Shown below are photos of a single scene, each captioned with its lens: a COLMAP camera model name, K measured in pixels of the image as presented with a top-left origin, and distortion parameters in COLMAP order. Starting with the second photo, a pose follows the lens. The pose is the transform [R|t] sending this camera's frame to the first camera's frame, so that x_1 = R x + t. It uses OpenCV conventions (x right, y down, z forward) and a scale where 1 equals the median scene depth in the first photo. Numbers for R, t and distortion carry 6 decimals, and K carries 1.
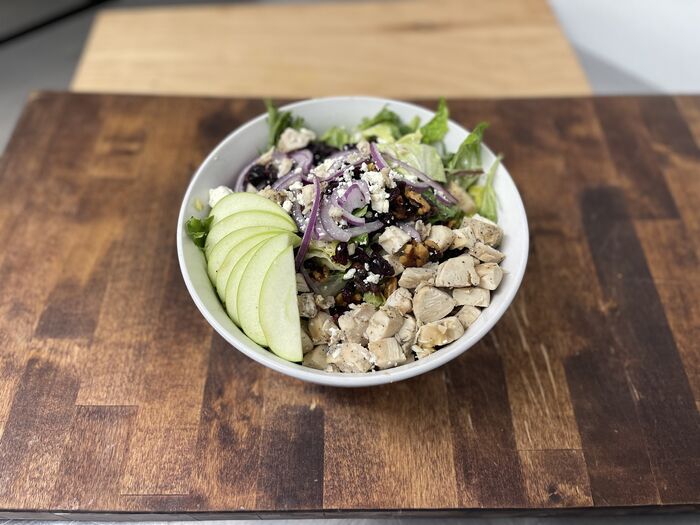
lens RADIAL K [[539.2, 0, 351.7], [0, 539.2, 263.1], [0, 0, 1]] dist [0.072599, -0.118991]
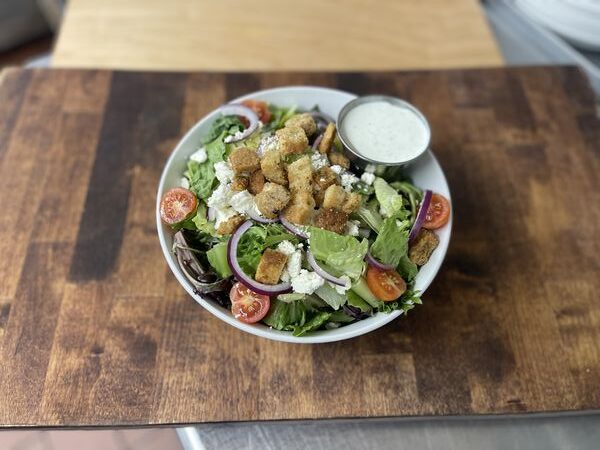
lens RADIAL K [[462.2, 0, 301.4], [0, 462.2, 225.5], [0, 0, 1]] dist [0.072599, -0.118991]
pose [[-0.999351, 0.009356, -0.034775, 0.110633], [-0.034888, -0.490845, 0.870548, -1.056990], [-0.008924, 0.871197, 0.490853, 0.596205]]
